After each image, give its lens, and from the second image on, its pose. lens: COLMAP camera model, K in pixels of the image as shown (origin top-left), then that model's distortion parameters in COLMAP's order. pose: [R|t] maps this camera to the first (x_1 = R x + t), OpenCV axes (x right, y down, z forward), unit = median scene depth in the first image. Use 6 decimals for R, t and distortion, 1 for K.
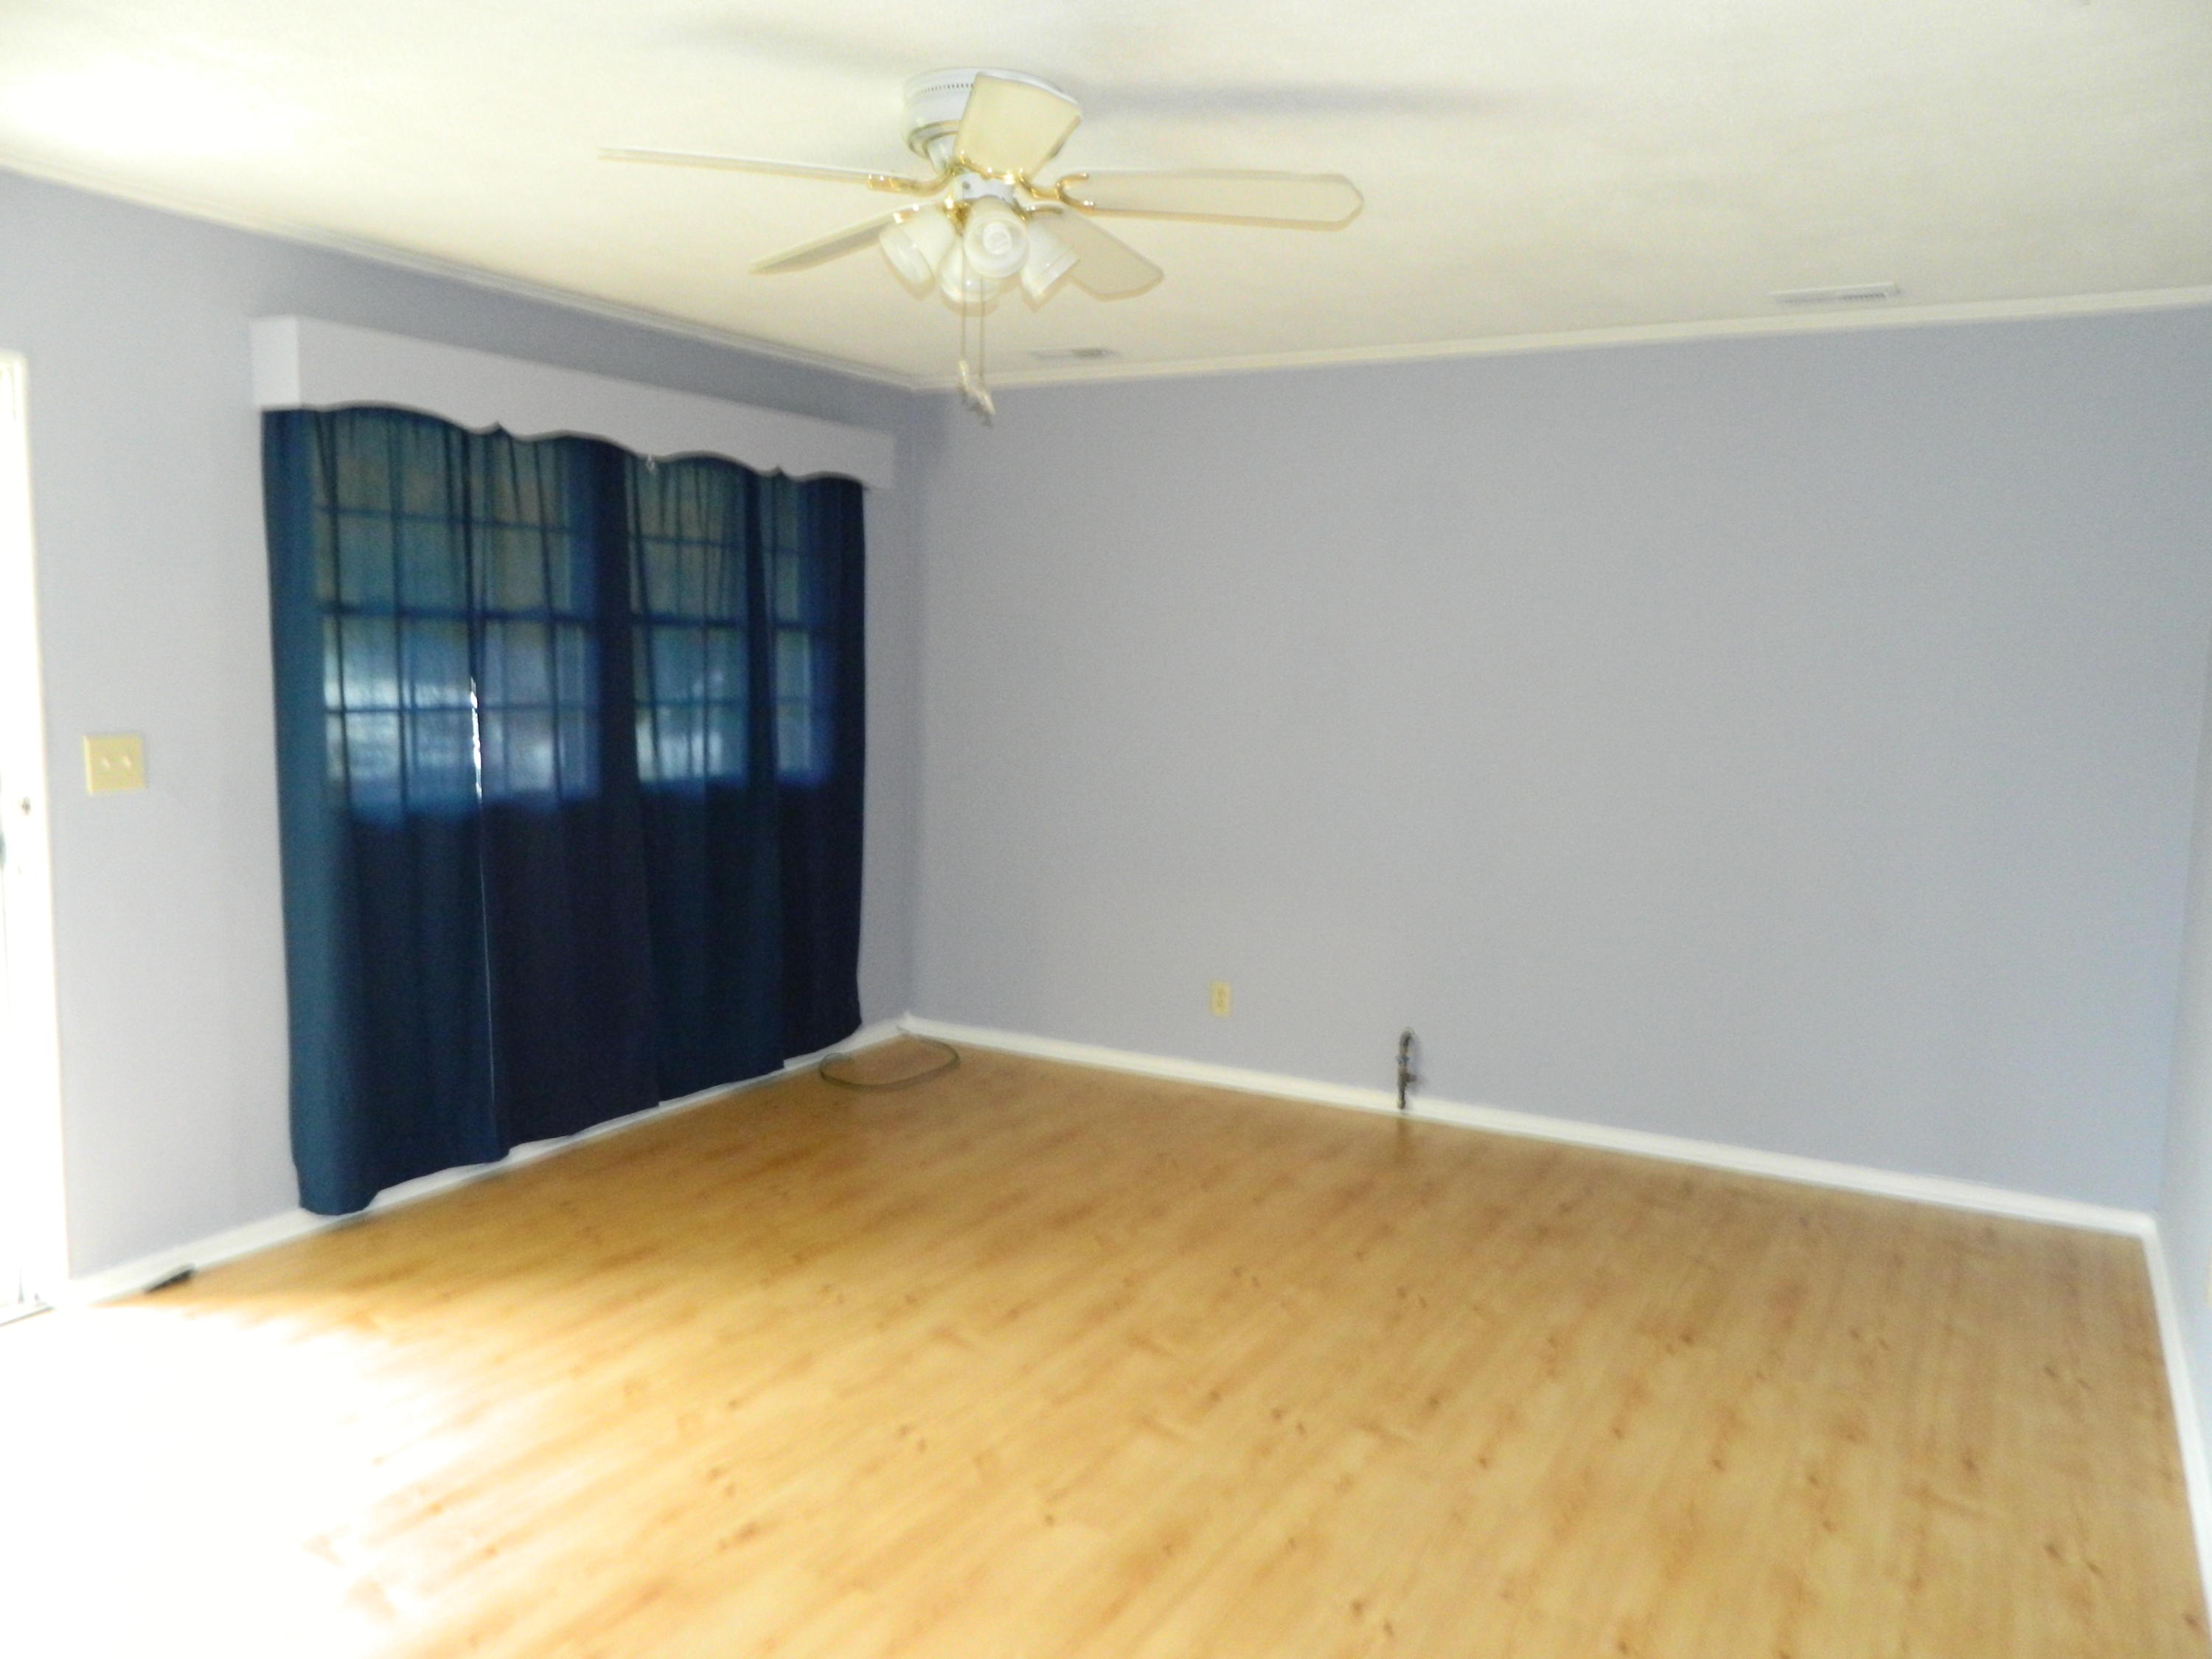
lens RADIAL K [[1632.2, 0, 1106.0], [0, 1632.2, 829.5], [0, 0, 1]] dist [0.003478, -0.004042]
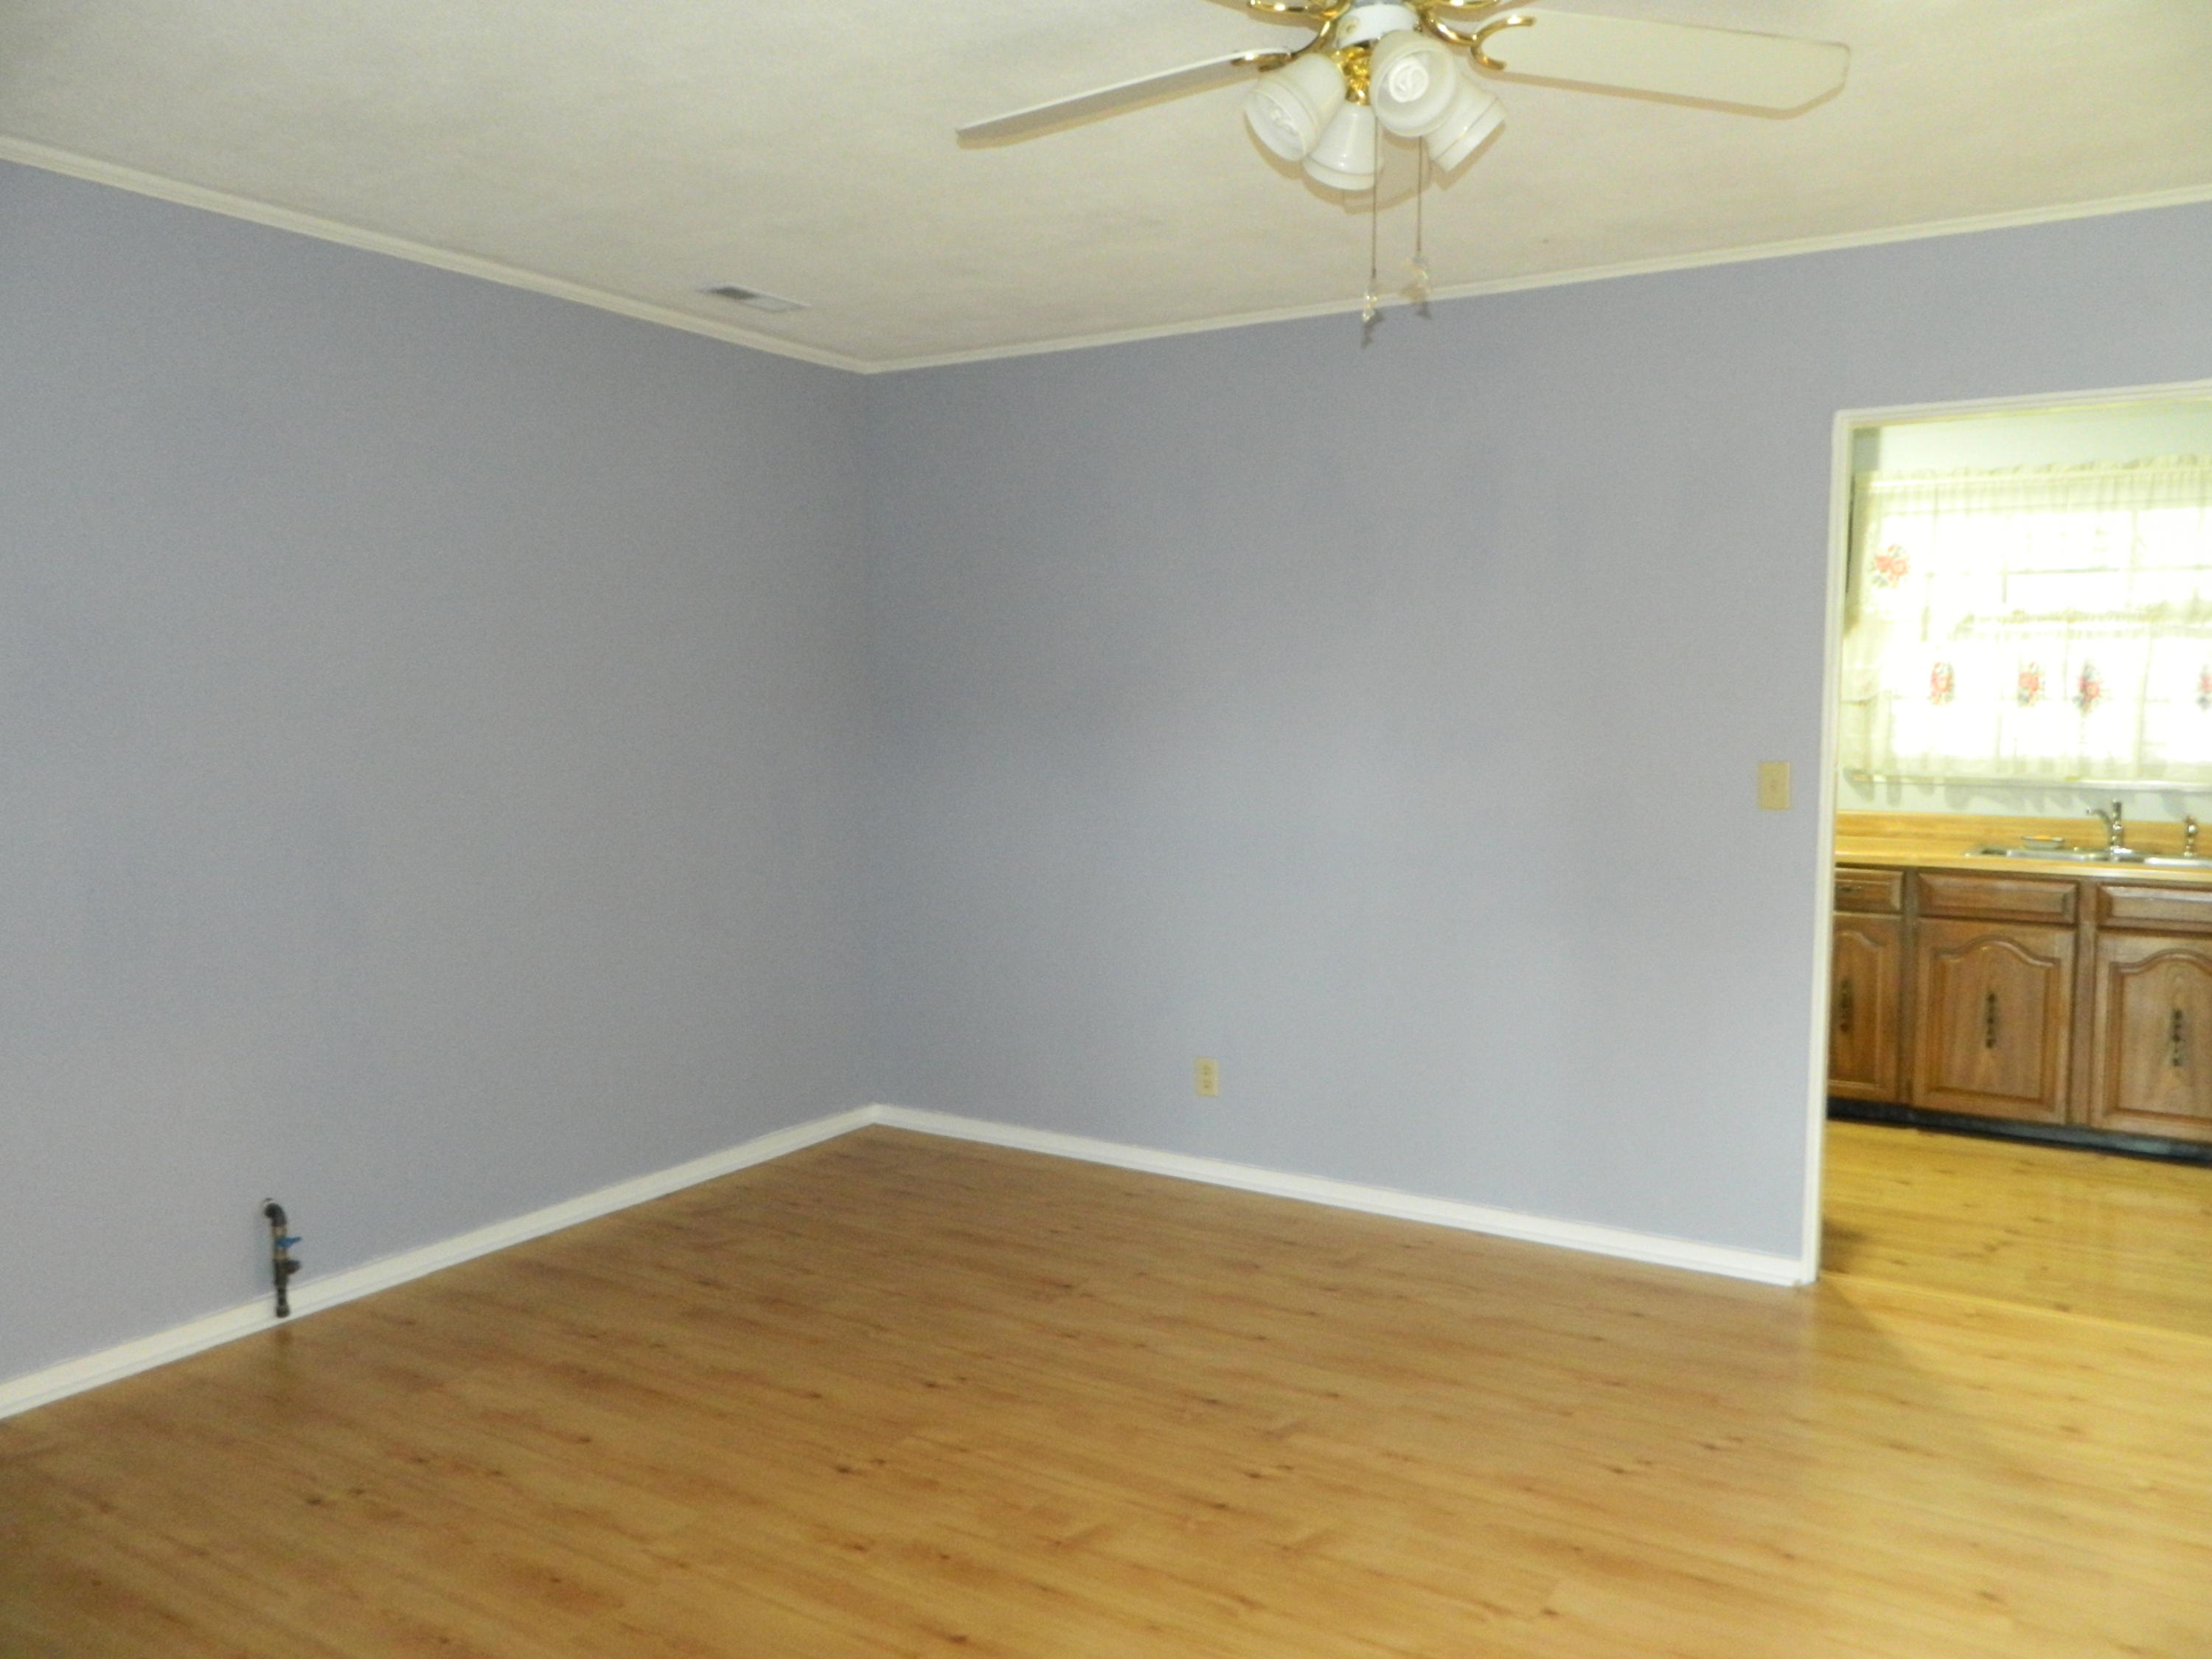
lens RADIAL K [[1658.2, 0, 1106.0], [0, 1658.2, 829.5], [0, 0, 1]] dist [0.047487, -0.001022]
pose [[0.062001, -0.106117, 0.992419, -0.716183], [0.106254, 0.989383, 0.099154, -0.095196], [-0.992404, 0.099301, 0.072618, 0.877726]]
